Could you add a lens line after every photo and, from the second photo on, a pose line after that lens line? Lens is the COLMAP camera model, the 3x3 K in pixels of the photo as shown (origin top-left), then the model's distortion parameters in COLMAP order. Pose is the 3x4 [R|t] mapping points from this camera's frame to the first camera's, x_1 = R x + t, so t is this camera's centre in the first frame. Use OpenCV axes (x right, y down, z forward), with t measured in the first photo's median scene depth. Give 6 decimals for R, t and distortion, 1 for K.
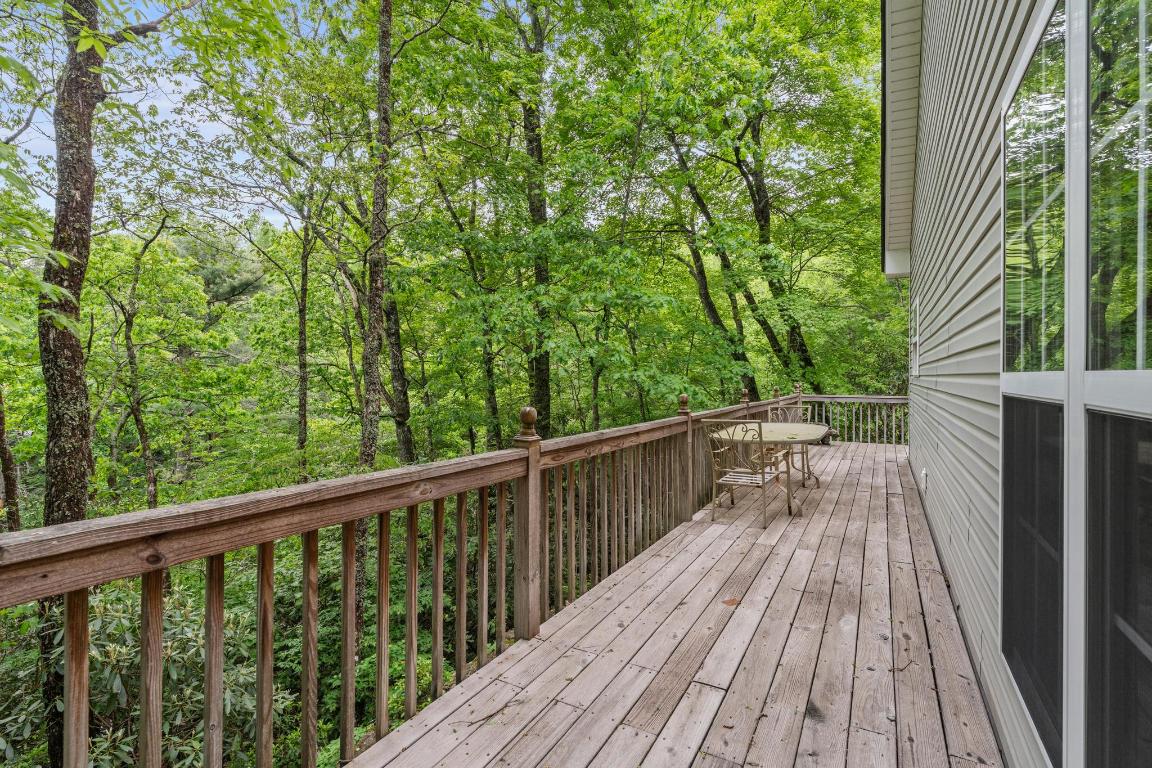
lens RADIAL K [[524.4, 0, 576.1], [0, 524.4, 380.7], [0, 0, 1]] dist [-0.002958, 0.000700]
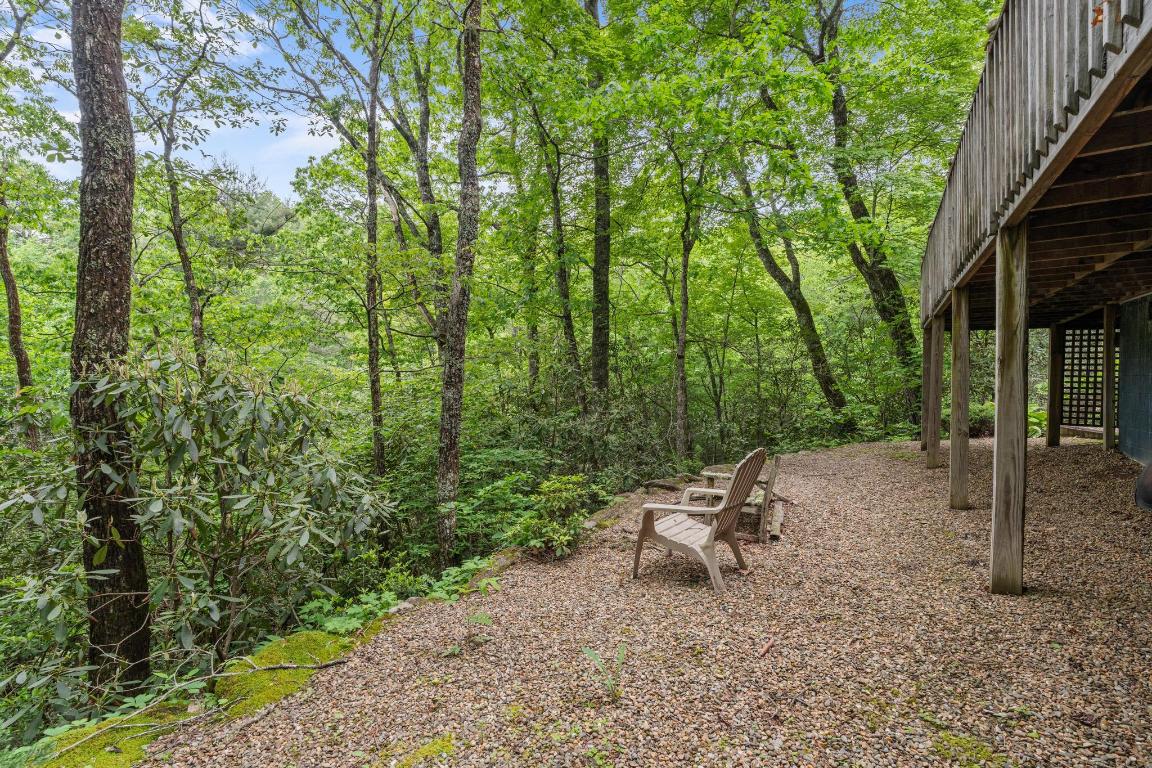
lens RADIAL K [[524.4, 0, 575.8], [0, 524.4, 383.8], [0, 0, 1]] dist [-0.002958, 0.000700]
pose [[0.999964, -0.001116, -0.008375, -0.277922], [0.001094, 0.999996, -0.002617, 0.425972], [0.008378, 0.002608, 0.999962, 0.236056]]
